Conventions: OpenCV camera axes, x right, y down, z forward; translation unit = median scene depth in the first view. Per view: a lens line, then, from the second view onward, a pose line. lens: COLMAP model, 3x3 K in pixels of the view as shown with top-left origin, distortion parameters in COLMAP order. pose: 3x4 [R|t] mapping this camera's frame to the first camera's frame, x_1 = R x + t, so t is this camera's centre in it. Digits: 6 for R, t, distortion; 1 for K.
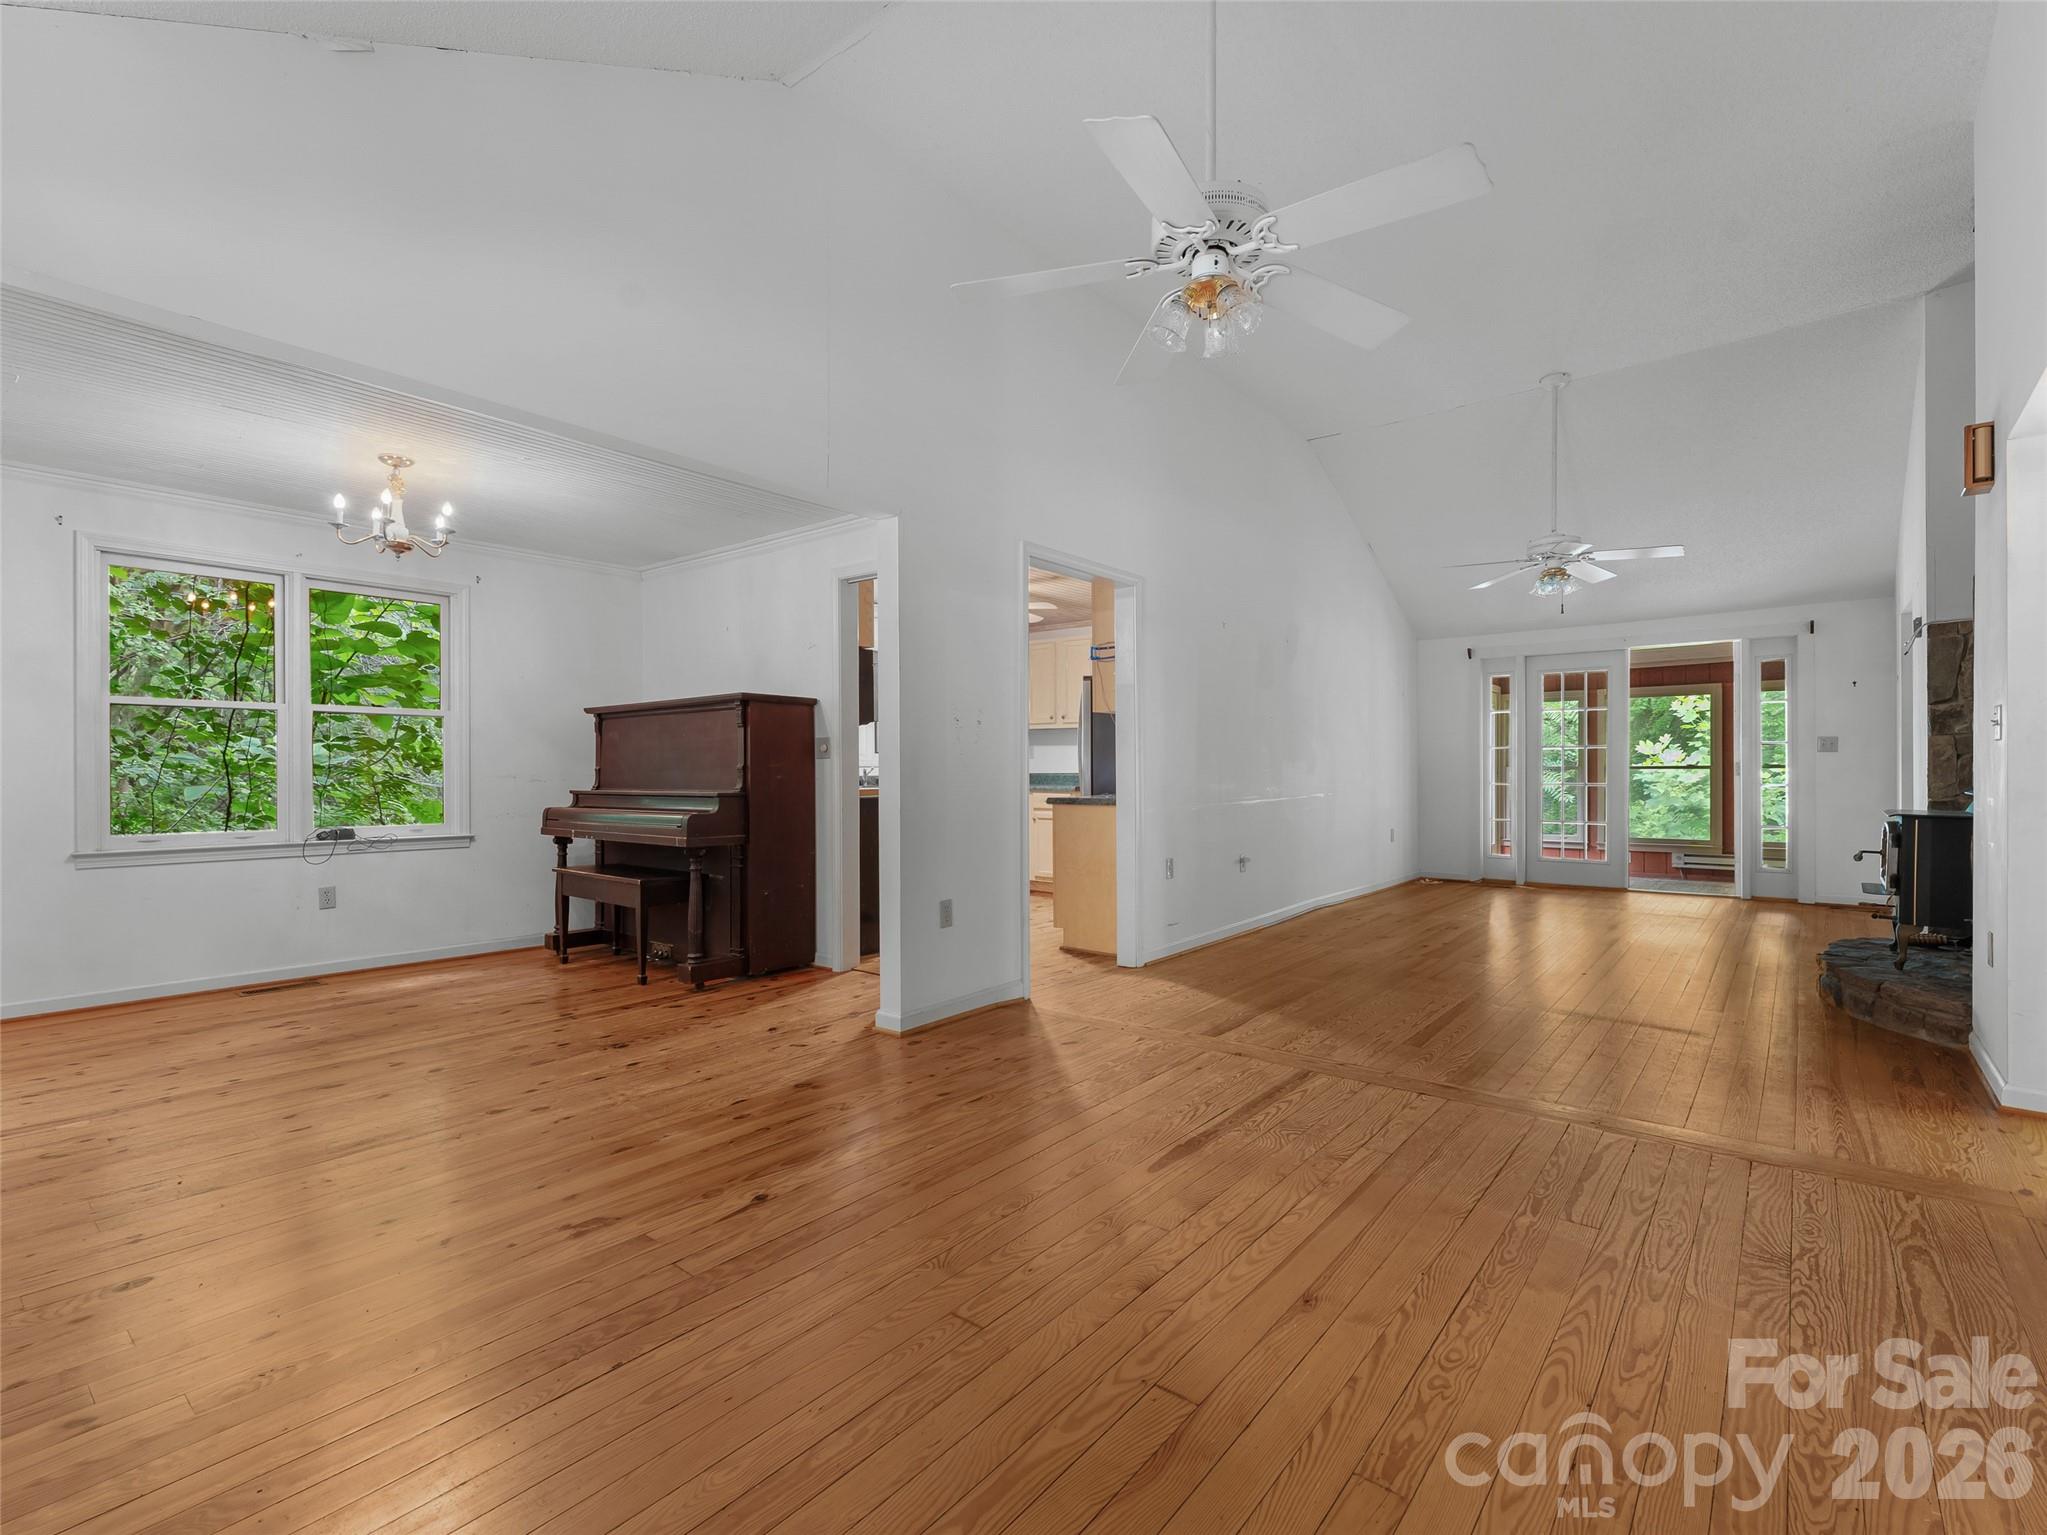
lens RADIAL K [[939.6, 0, 1023.4], [0, 939.6, 769.4], [0, 0, 1]] dist [0.005510, 0.000735]
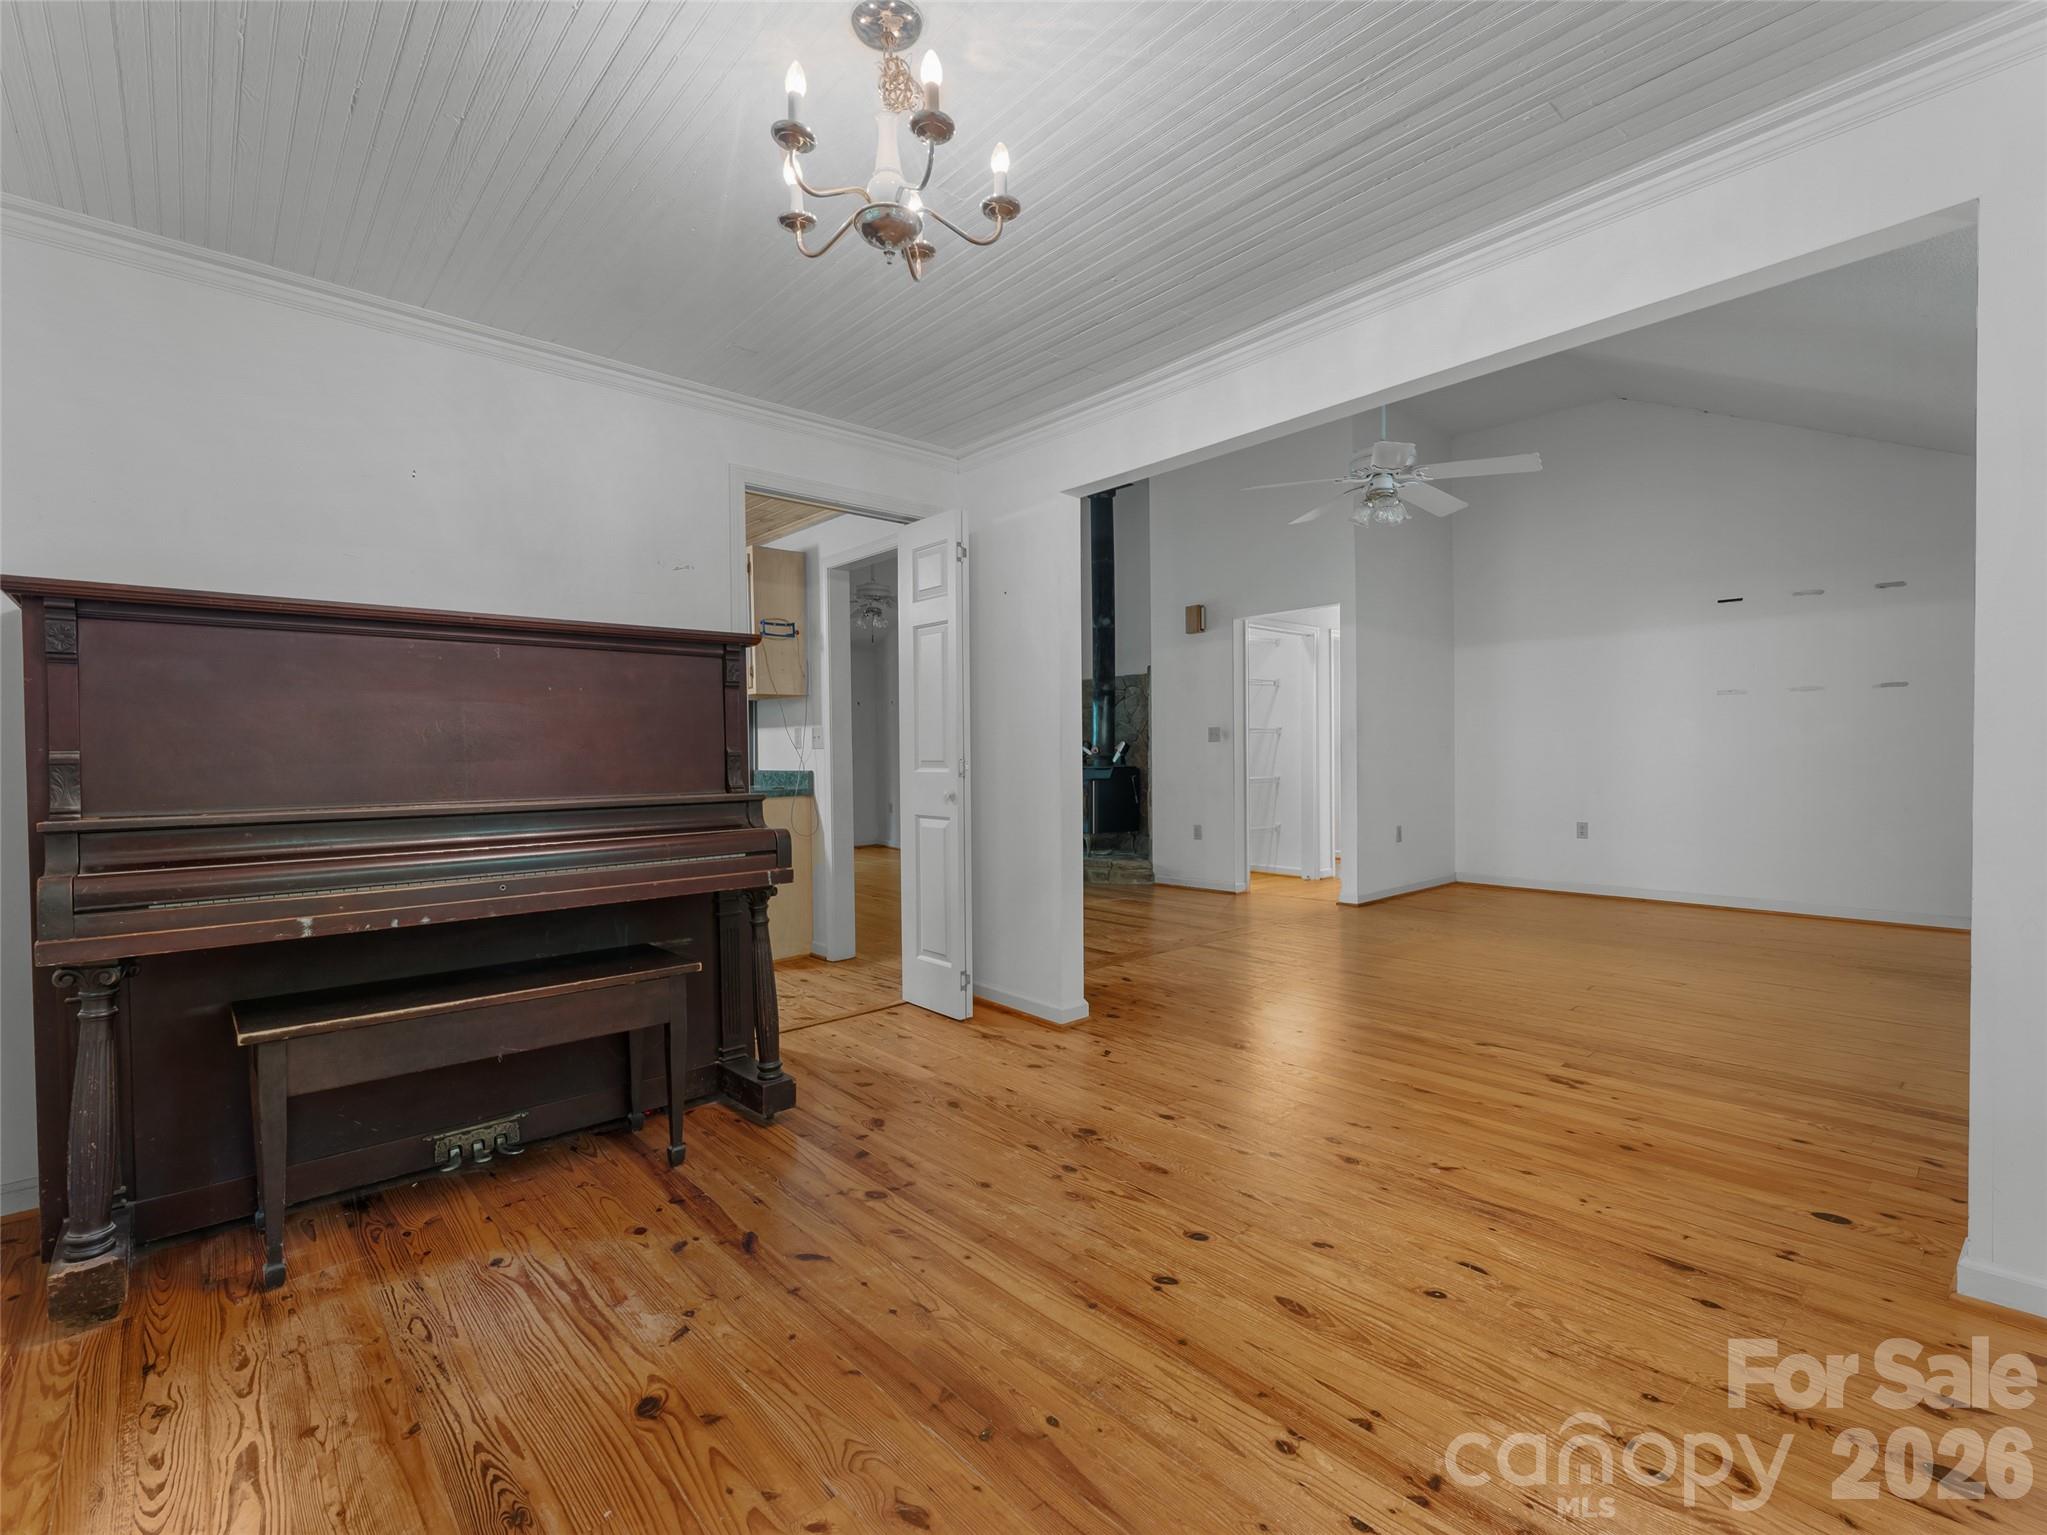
lens RADIAL K [[939.6, 0, 1024.1], [0, 939.6, 765.7], [0, 0, 1]] dist [0.005510, 0.000735]
pose [[0.151338, -0.014729, 0.988372, -1.136631], [0.010818, 0.999854, 0.013244, 0.002854], [-0.988423, 0.008688, 0.151475, 0.929409]]
